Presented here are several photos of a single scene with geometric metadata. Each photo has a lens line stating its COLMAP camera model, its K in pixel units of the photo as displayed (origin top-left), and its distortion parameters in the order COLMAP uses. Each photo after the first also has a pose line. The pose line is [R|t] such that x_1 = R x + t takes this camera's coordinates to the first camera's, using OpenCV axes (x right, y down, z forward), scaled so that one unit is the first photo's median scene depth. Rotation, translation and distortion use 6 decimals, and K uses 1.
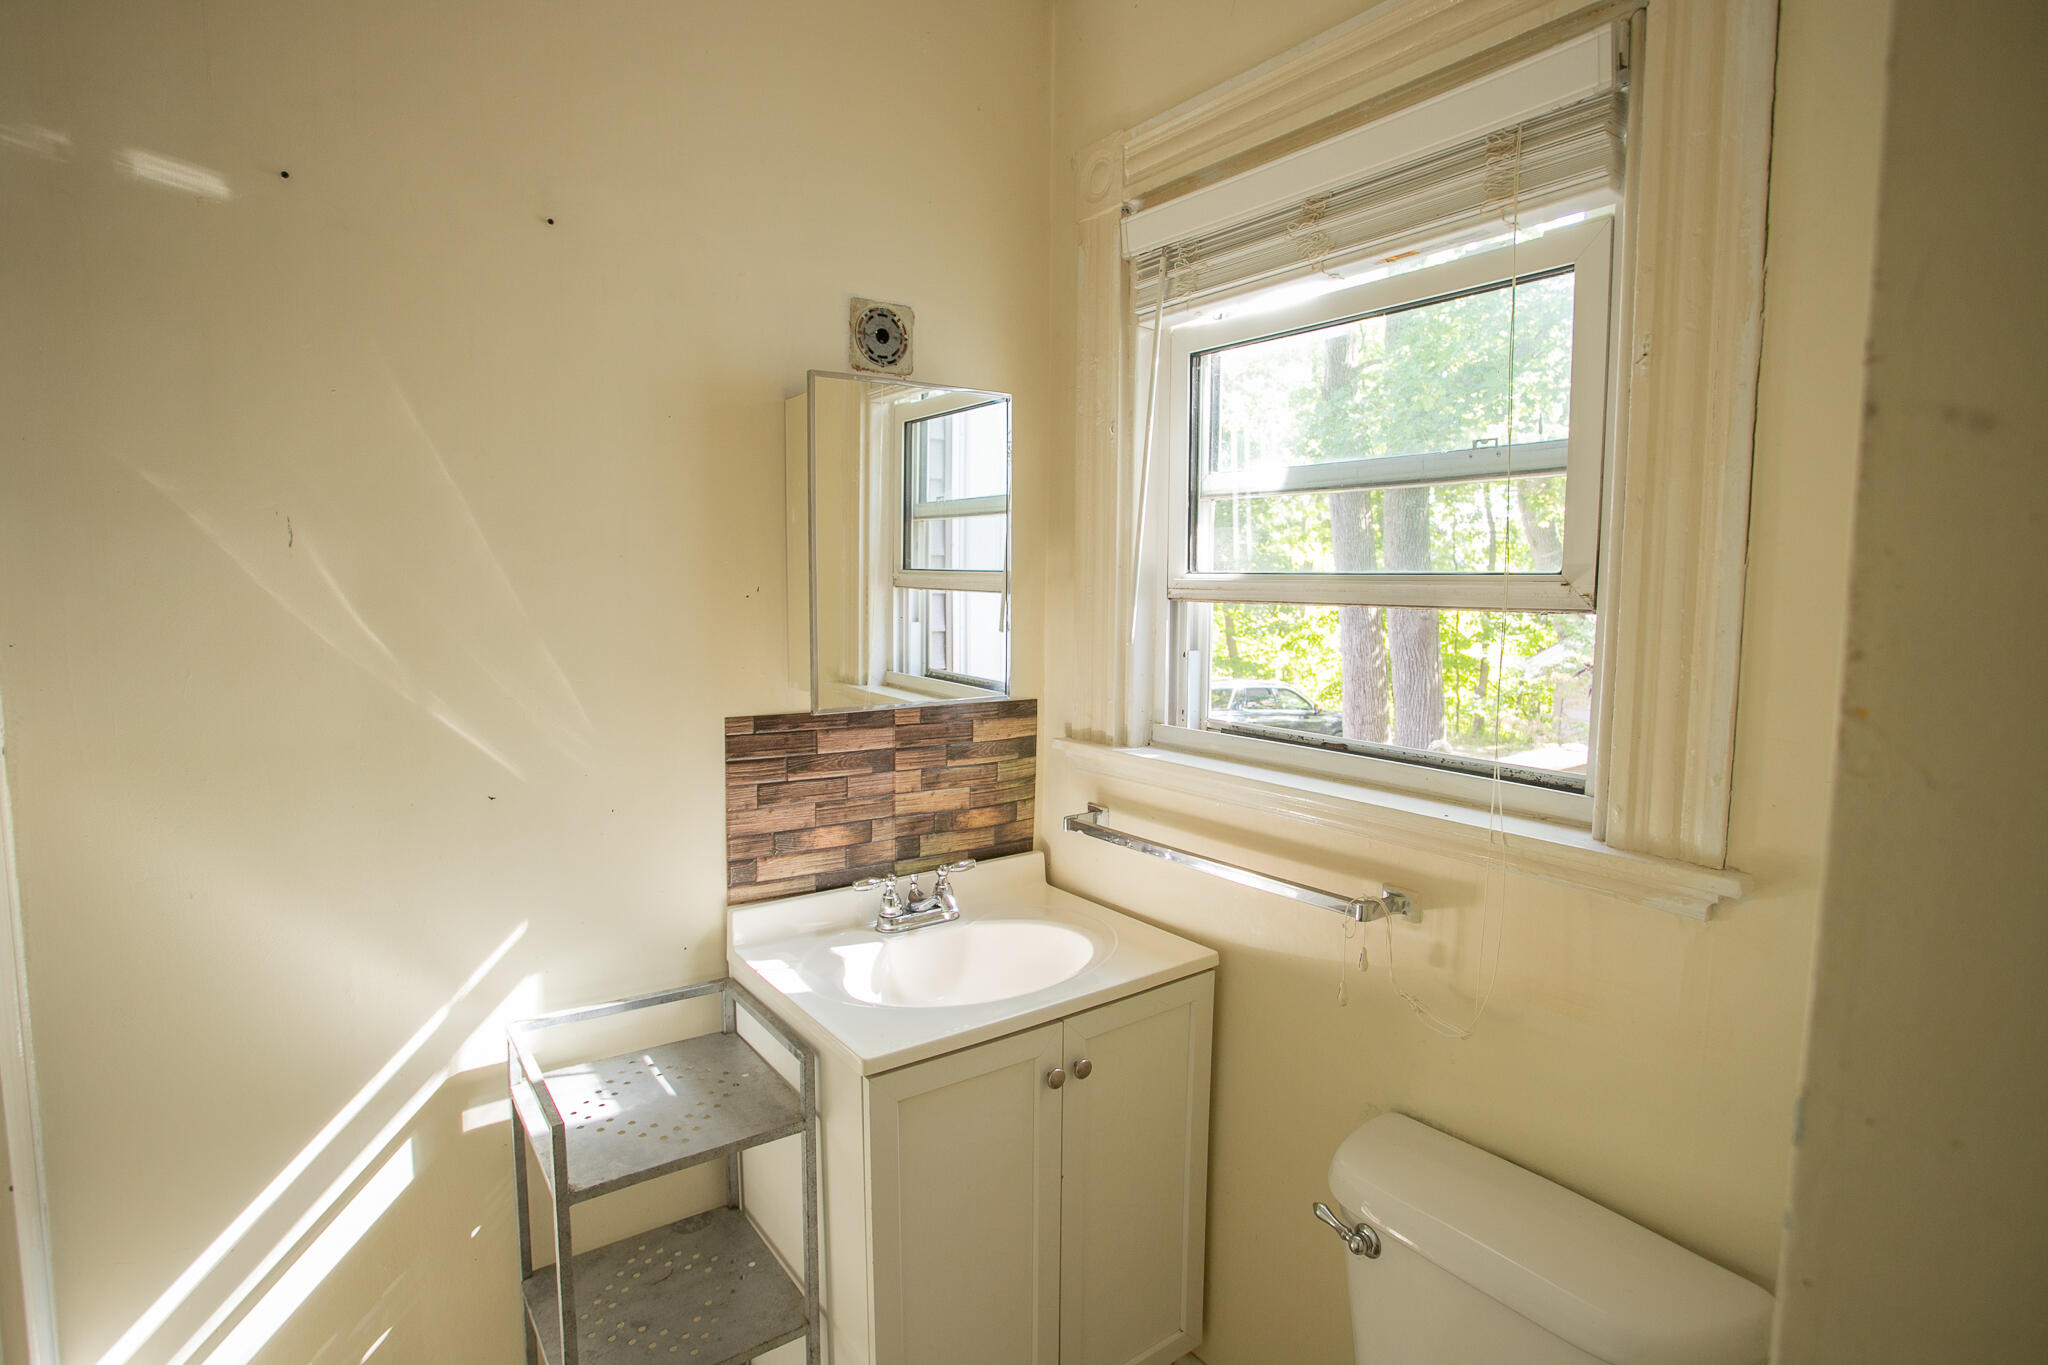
lens RADIAL K [[999.4, 0, 1021.9], [0, 999.4, 685.4], [0, 0, 1]] dist [-0.084090, 0.041395]
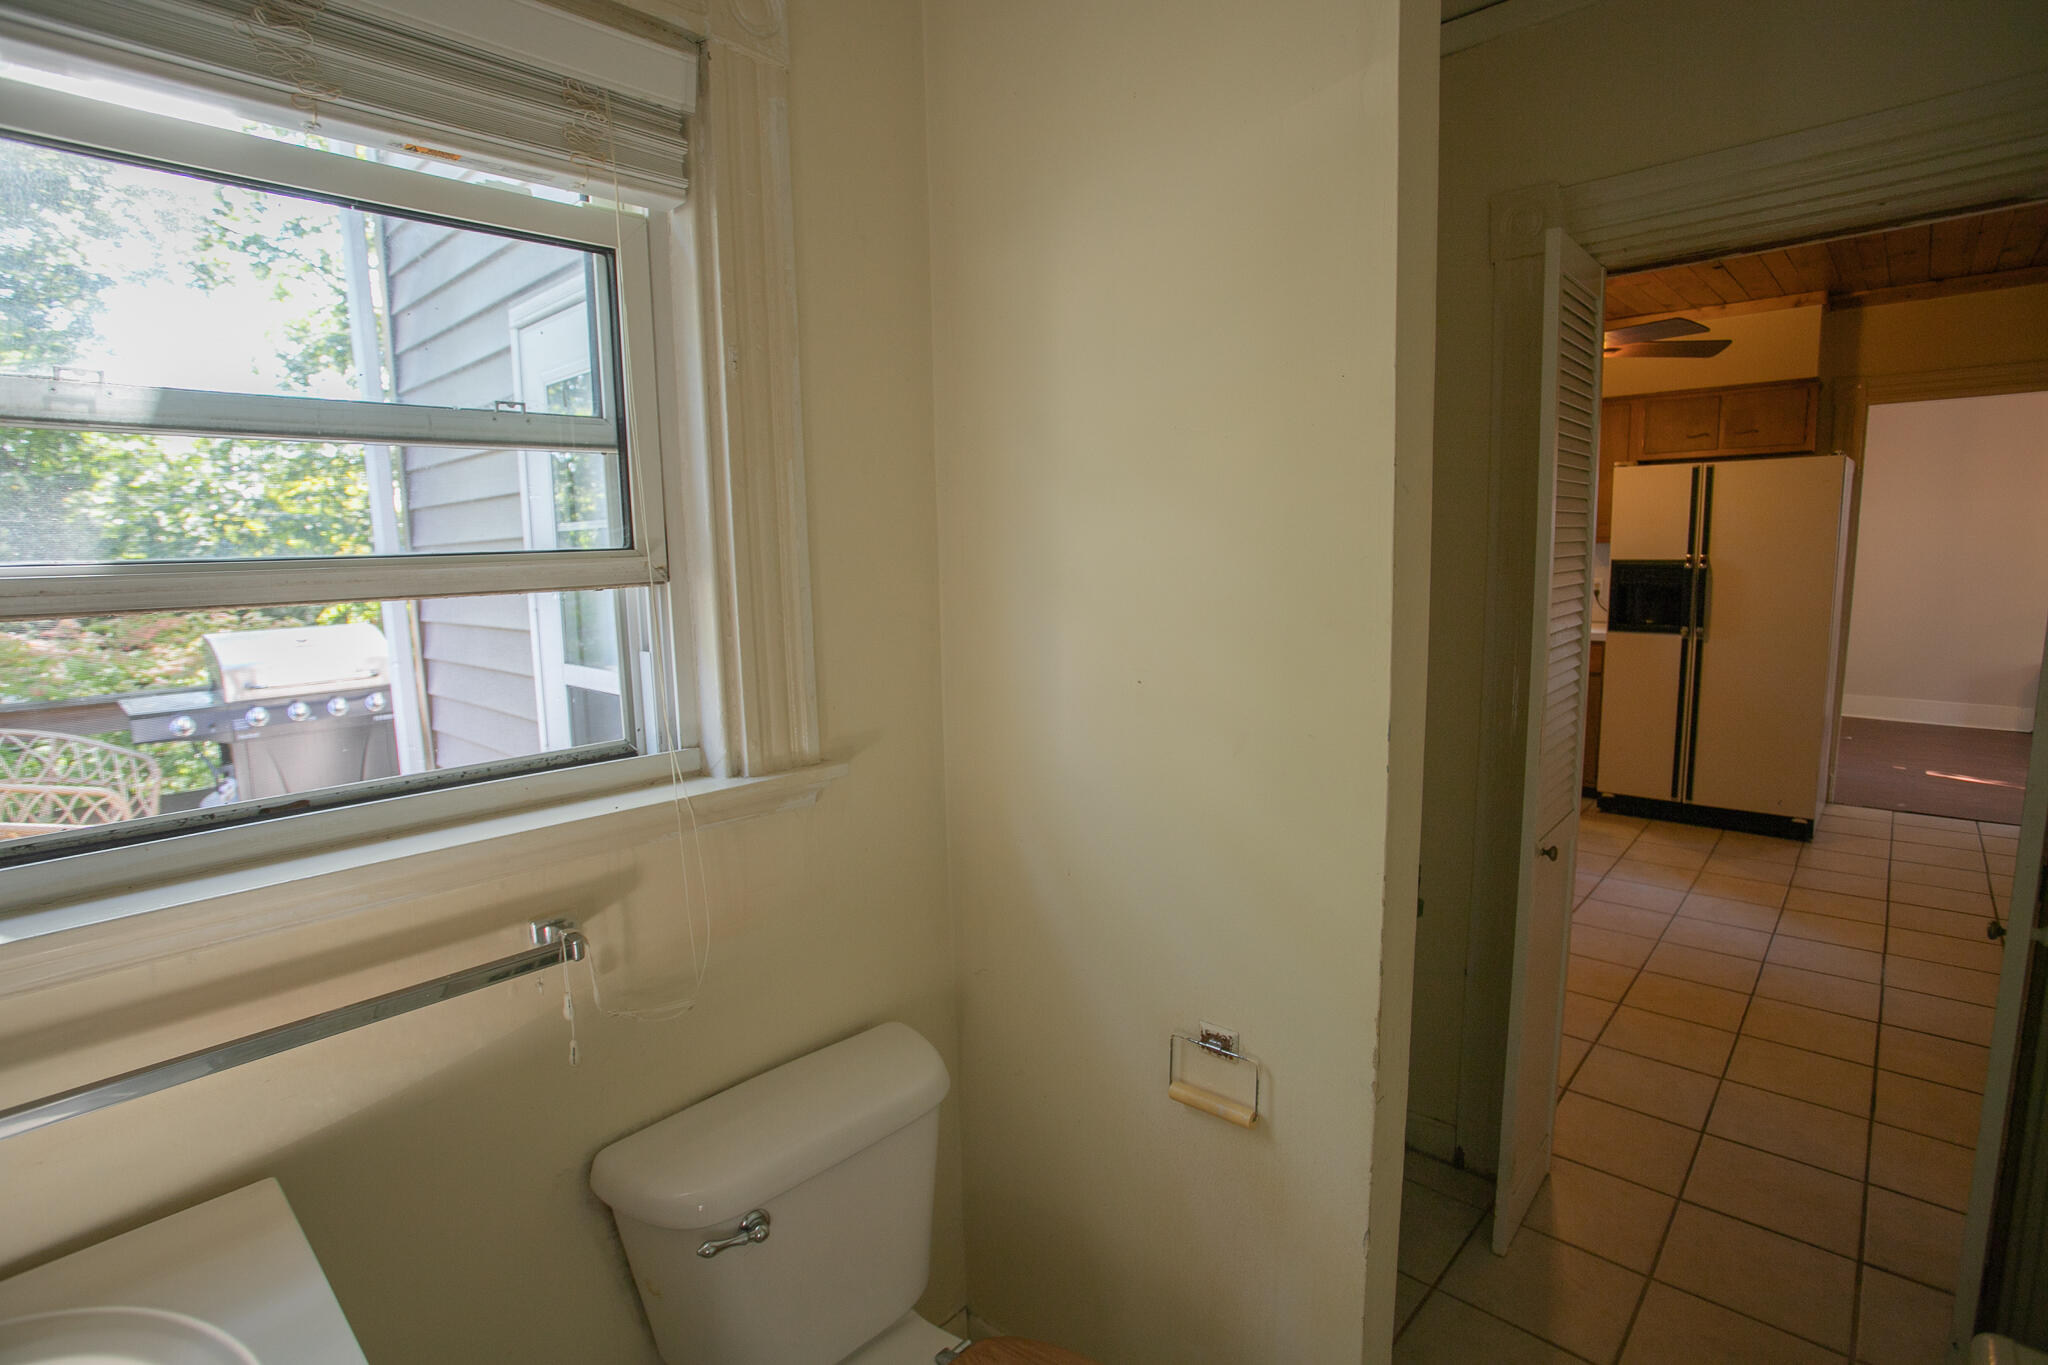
lens RADIAL K [[999.4, 0, 1021.9], [0, 999.4, 685.4], [0, 0, 1]] dist [-0.084090, 0.041395]
pose [[-0.190849, -0.138969, 0.971733, -0.544616], [0.125296, 0.978382, 0.164528, -0.088936], [-0.973590, 0.153154, -0.169311, 0.764971]]
